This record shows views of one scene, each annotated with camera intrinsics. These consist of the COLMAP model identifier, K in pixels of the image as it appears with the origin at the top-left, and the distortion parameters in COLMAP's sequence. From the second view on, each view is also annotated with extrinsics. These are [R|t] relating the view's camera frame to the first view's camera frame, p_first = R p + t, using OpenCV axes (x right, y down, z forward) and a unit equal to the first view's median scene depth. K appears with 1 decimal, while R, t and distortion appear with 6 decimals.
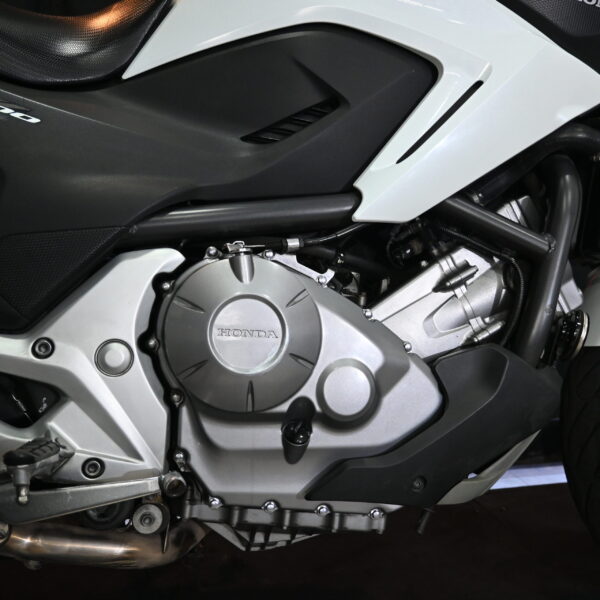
lens RADIAL K [[599.8, 0, 300.0], [0, 599.8, 300.0], [0, 0, 1]] dist [0.006931, -0.001921]
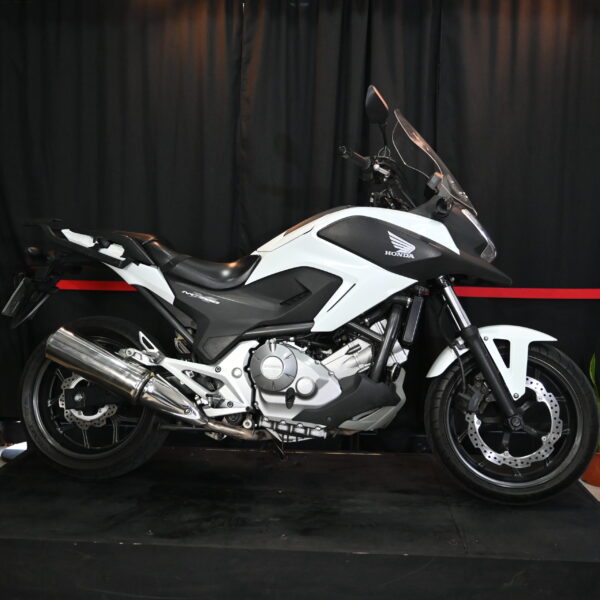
lens RADIAL K [[599.8, 0, 300.0], [0, 599.8, 300.0], [0, 0, 1]] dist [0.006931, -0.001921]
pose [[0.940102, -0.009634, -0.340756, 1.119856], [-0.011040, 0.998216, -0.058680, -0.115497], [0.340714, 0.058927, 0.938319, -1.978213]]
